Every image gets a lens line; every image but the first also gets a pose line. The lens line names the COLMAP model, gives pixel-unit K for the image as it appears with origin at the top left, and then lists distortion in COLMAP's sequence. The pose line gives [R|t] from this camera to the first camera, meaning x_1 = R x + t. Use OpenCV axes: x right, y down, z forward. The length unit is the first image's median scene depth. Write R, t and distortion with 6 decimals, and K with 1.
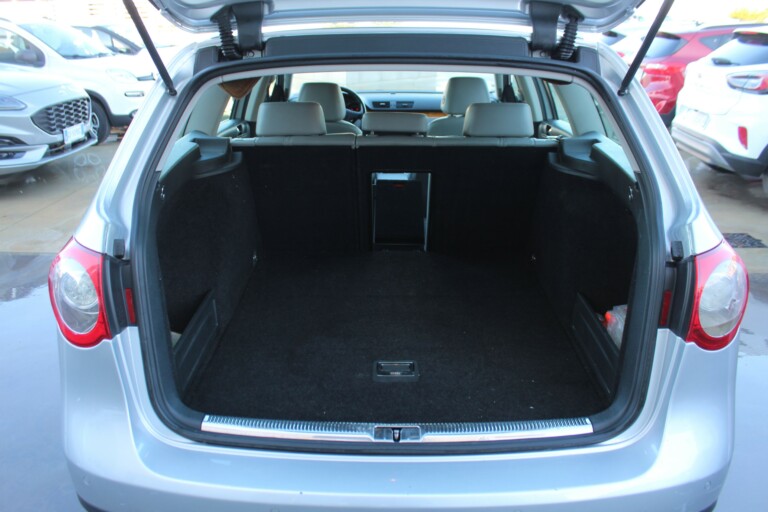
lens RADIAL K [[648.5, 0, 370.1], [0, 648.5, 254.4], [0, 0, 1]] dist [-0.193613, 0.172873]
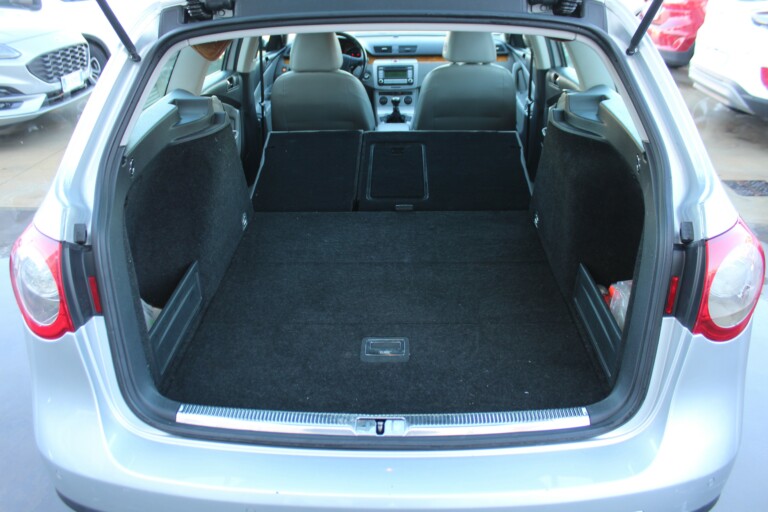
lens RADIAL K [[648.5, 0, 370.1], [0, 648.5, 254.4], [0, 0, 1]] dist [-0.193613, 0.172873]
pose [[0.999781, -0.007682, -0.019468, 0.041231], [0.009484, 0.995509, 0.094192, -0.053634], [0.018657, -0.094356, 0.995364, 0.073025]]
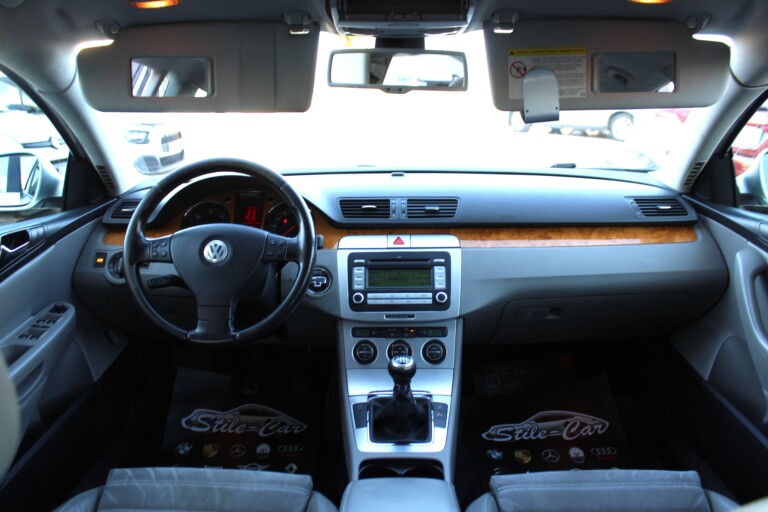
lens RADIAL K [[648.5, 0, 370.1], [0, 648.5, 254.4], [0, 0, 1]] dist [-0.193613, 0.172873]
pose [[0.999983, -0.004560, 0.003594, 0.054327], [0.004908, 0.994594, -0.103721, -0.498552], [-0.003102, 0.103737, 0.994600, 1.887962]]
